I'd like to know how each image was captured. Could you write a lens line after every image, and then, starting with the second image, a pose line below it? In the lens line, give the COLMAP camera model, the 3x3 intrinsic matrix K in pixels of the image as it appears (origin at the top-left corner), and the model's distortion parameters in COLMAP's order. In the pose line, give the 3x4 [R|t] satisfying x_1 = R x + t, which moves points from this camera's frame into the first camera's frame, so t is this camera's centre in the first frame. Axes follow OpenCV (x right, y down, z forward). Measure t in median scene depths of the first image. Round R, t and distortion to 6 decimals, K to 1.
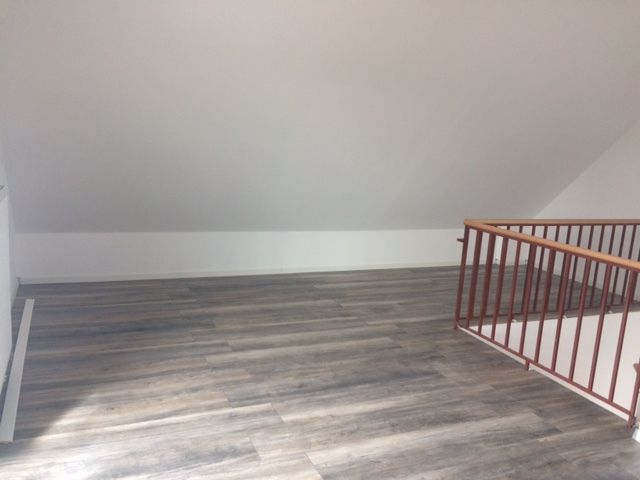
lens RADIAL K [[549.8, 0, 322.1], [0, 549.8, 237.2], [0, 0, 1]] dist [0.089182, -0.111770]
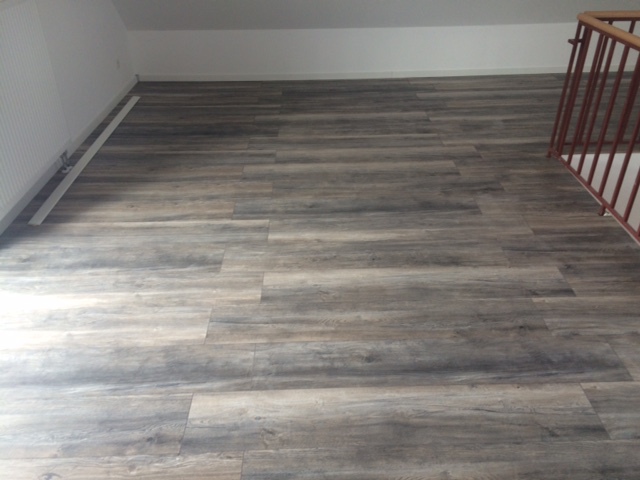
lens RADIAL K [[549.8, 0, 324.2], [0, 549.8, 239.6], [0, 0, 1]] dist [0.089182, -0.111770]
pose [[0.920787, 0.136694, -0.365329, 0.318570], [0.003645, 0.933529, 0.358484, -0.020848], [0.390048, -0.331419, 0.859083, 0.147289]]
